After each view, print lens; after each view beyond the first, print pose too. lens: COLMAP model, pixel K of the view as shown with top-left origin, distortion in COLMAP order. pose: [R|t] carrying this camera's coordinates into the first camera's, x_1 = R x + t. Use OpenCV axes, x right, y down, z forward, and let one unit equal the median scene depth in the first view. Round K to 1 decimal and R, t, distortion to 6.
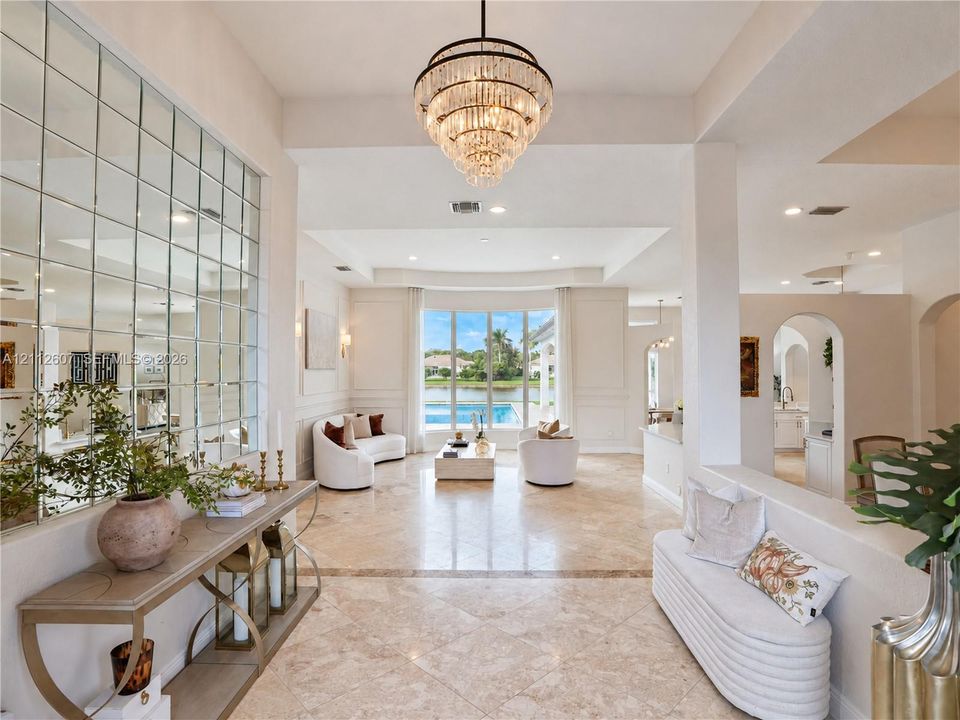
lens RADIAL K [[492.0, 0, 480.0], [0, 492.0, 360.0], [0, 0, 1]] dist [-0.043658, 0.002680]
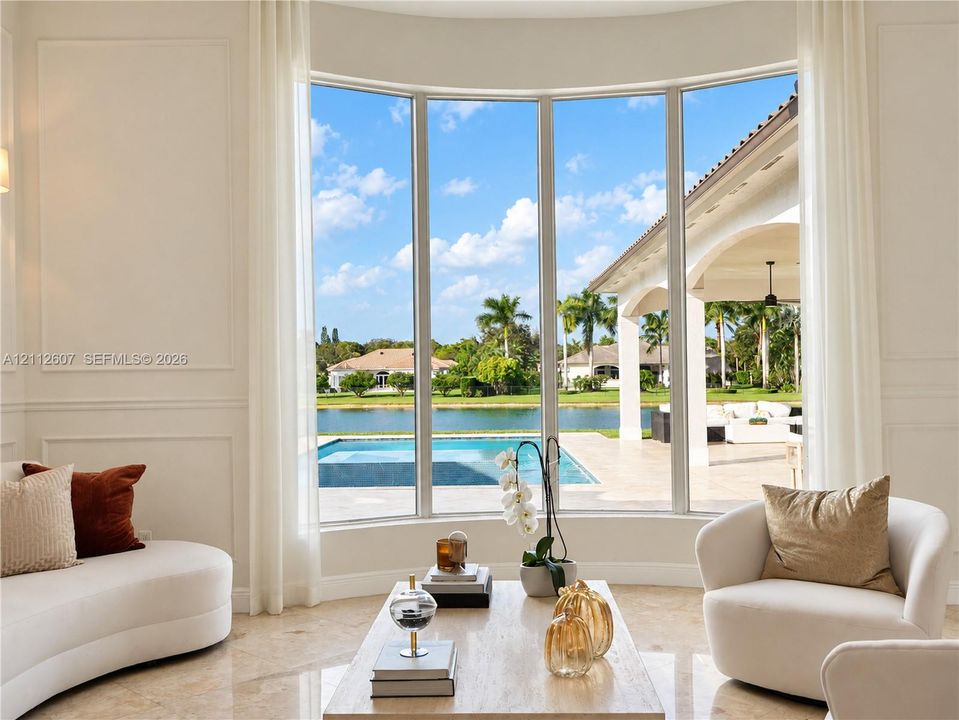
lens RADIAL K [[904.2, 0, 479.5], [0, 904.2, 360.0], [0, 0, 1]] dist [0.003234, 0.004127]
pose [[0.999828, -0.011893, 0.014196, -0.032156], [0.011914, 0.999928, -0.001338, 0.061533], [-0.014179, 0.001506, 0.999898, 0.549193]]
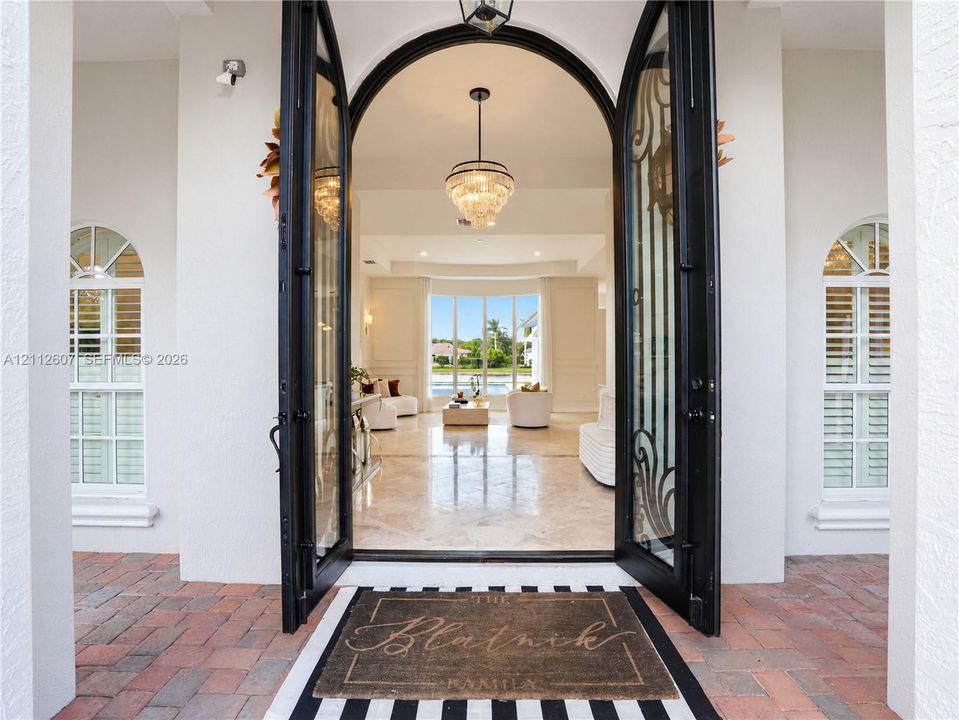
lens RADIAL K [[491.5, 0, 479.5], [0, 491.5, 360.0], [0, 0, 1]] dist [-0.043658, 0.002680]
pose [[0.999981, -0.000098, 0.006189, -0.001648], [-0.000036, 0.999767, 0.021585, 0.034440], [-0.006190, -0.021584, 0.999748, -0.243809]]
